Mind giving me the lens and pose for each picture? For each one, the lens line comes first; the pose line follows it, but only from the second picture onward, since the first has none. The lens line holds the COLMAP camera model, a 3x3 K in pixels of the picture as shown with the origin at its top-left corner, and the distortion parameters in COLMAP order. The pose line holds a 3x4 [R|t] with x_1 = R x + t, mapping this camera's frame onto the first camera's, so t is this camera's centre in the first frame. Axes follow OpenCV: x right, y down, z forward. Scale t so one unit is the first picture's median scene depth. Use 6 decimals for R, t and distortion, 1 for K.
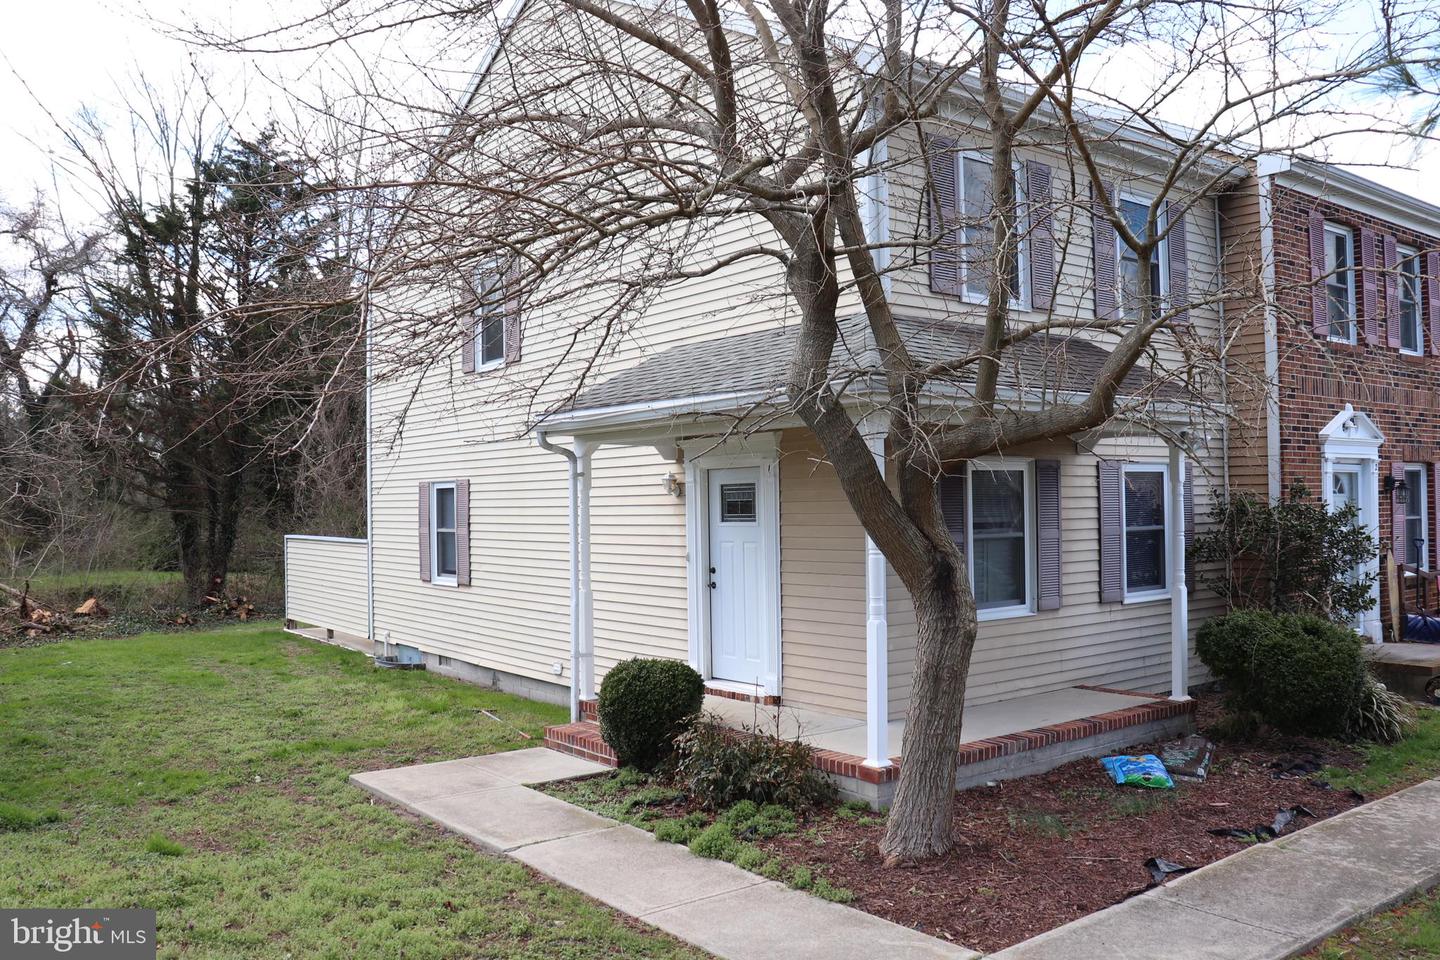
lens RADIAL K [[1192.0, 0, 720.0], [0, 1192.0, 480.0], [0, 0, 1]] dist [-0.176064, 0.154441]
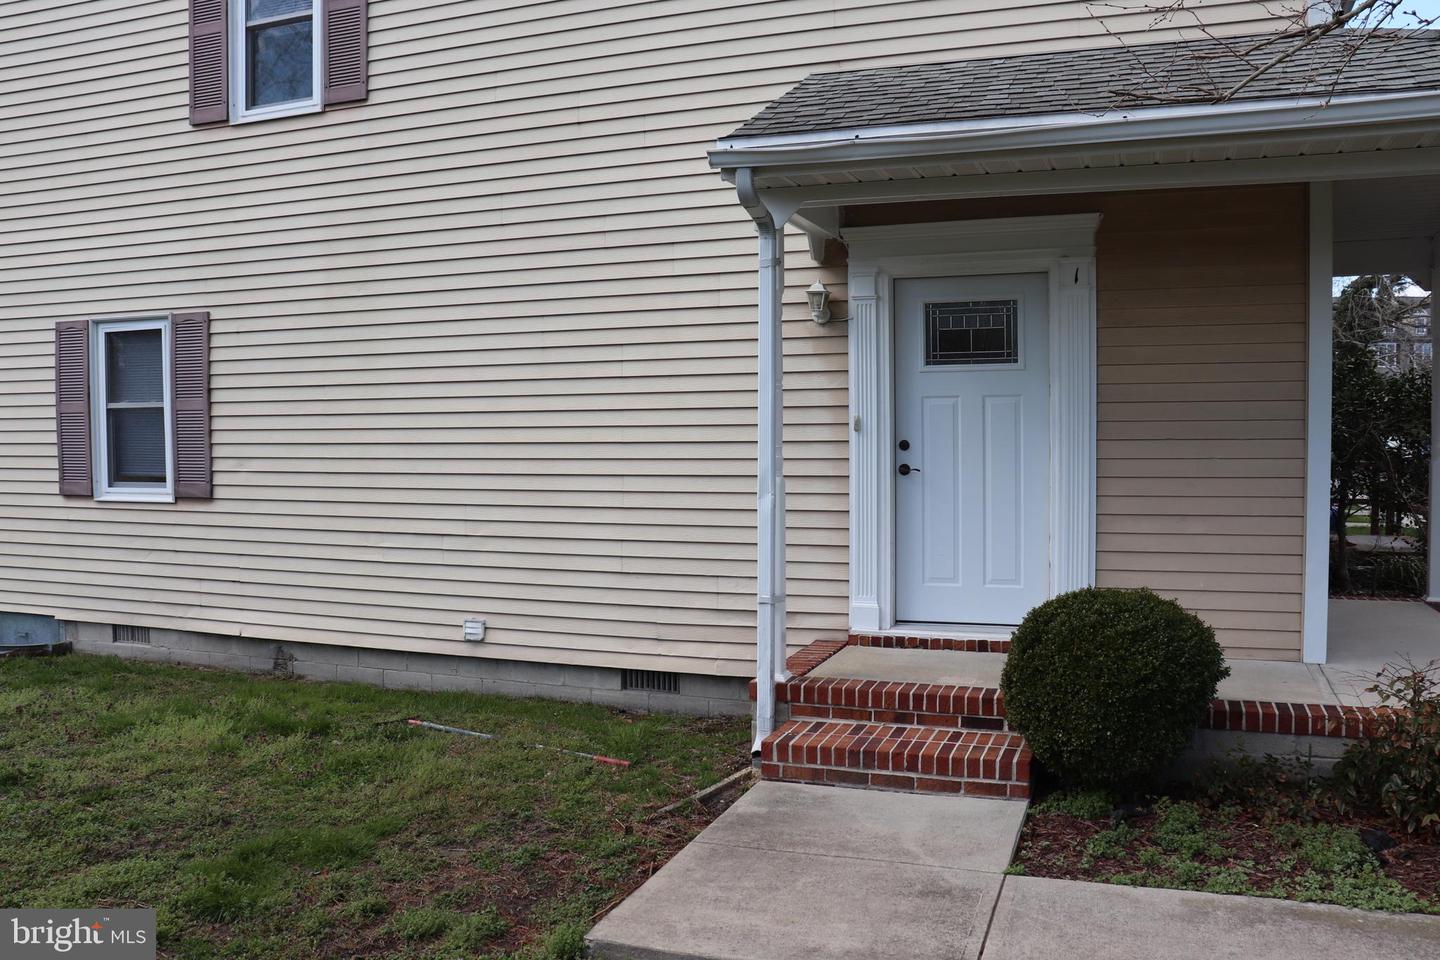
lens RADIAL K [[1192.0, 0, 720.0], [0, 1192.0, 480.0], [0, 0, 1]] dist [-0.176064, 0.154441]
pose [[0.844569, -0.019472, 0.535093, -0.402433], [-0.014266, 0.998165, 0.058840, 0.058164], [-0.535257, -0.057328, 0.842742, 0.527741]]
